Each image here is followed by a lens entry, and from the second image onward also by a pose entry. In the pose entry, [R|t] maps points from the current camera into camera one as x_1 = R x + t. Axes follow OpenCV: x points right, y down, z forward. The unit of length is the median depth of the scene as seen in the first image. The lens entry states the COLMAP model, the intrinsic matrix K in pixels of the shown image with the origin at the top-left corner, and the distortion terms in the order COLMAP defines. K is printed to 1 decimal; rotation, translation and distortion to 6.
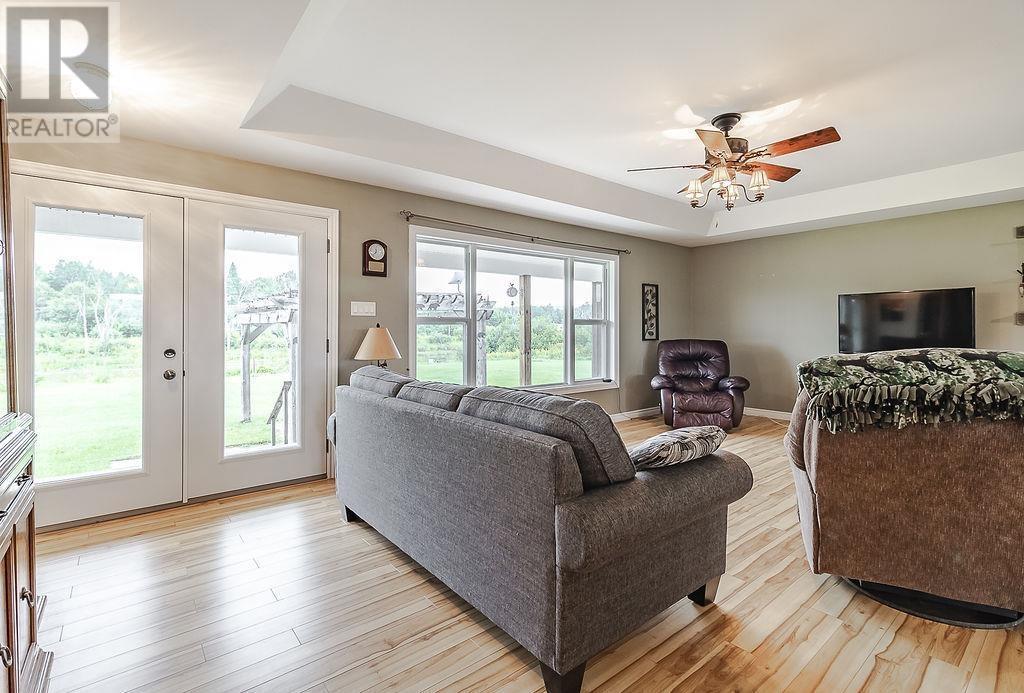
lens RADIAL K [[472.5, 0, 507.5], [0, 472.5, 330.2], [0, 0, 1]] dist [0.002936, 0.000047]
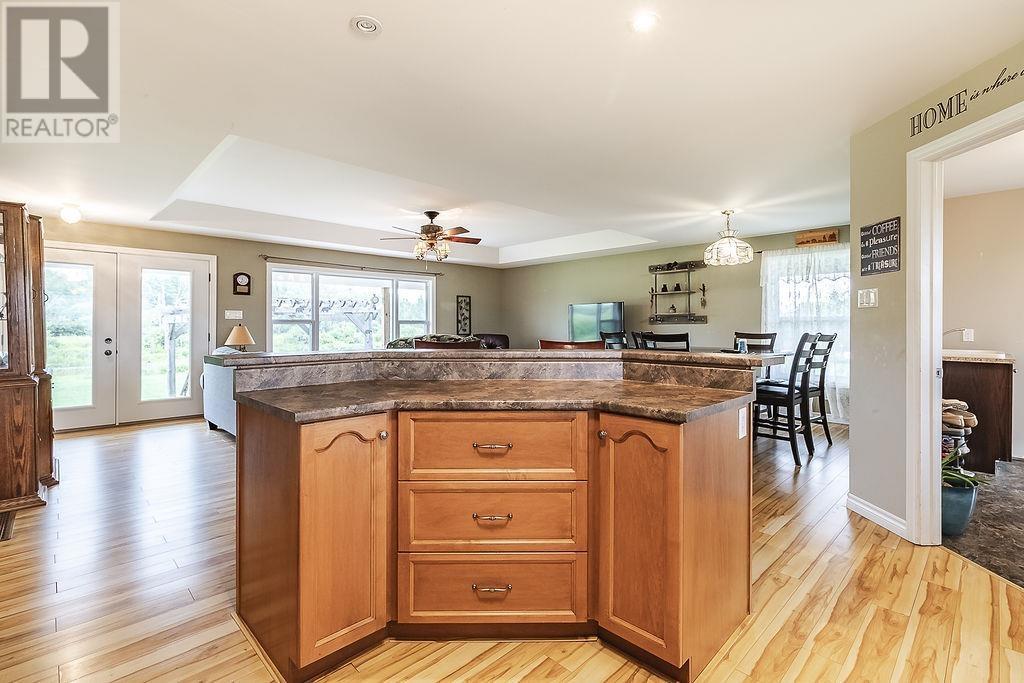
lens RADIAL K [[473.1, 0, 512.3], [0, 473.1, 324.5], [0, 0, 1]] dist [-0.000504, 0.000103]
pose [[0.995350, -0.000542, 0.096323, 0.475018], [0.001380, 0.999962, -0.008633, 0.004392], [-0.096315, 0.008726, 0.995313, -0.694569]]
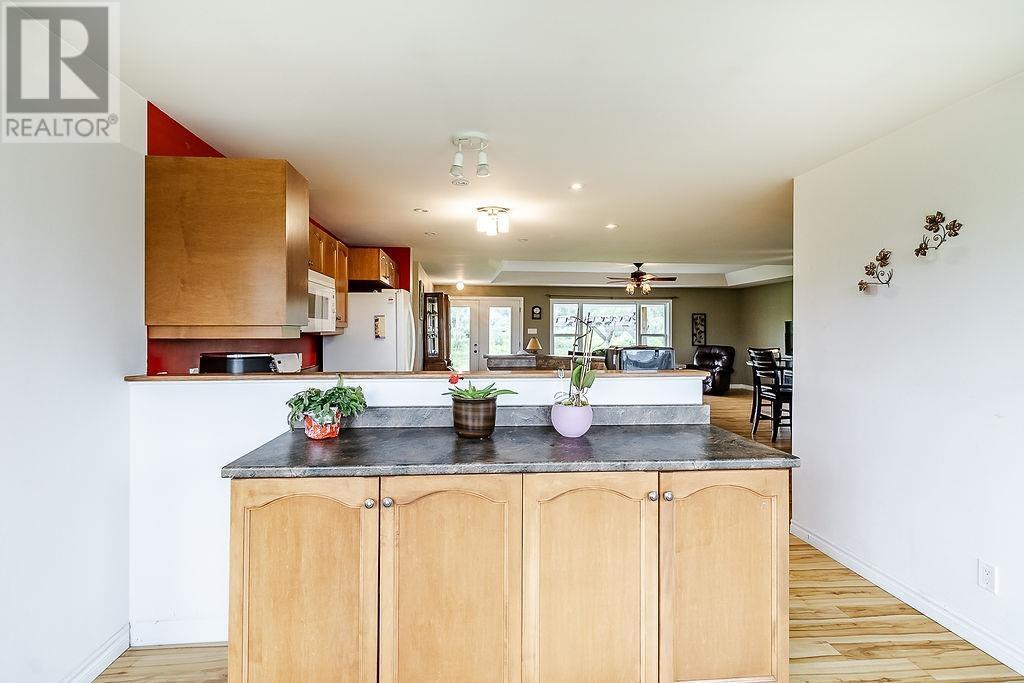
lens RADIAL K [[500.0, 0, 506.7], [0, 500.0, 326.4], [0, 0, 1]] dist [-0.000766, -0.000022]
pose [[0.828203, 0.001218, -0.560426, 1.149867], [-0.007213, 0.999938, -0.008487, -0.044478], [0.560381, 0.011071, 0.828161, -1.435147]]
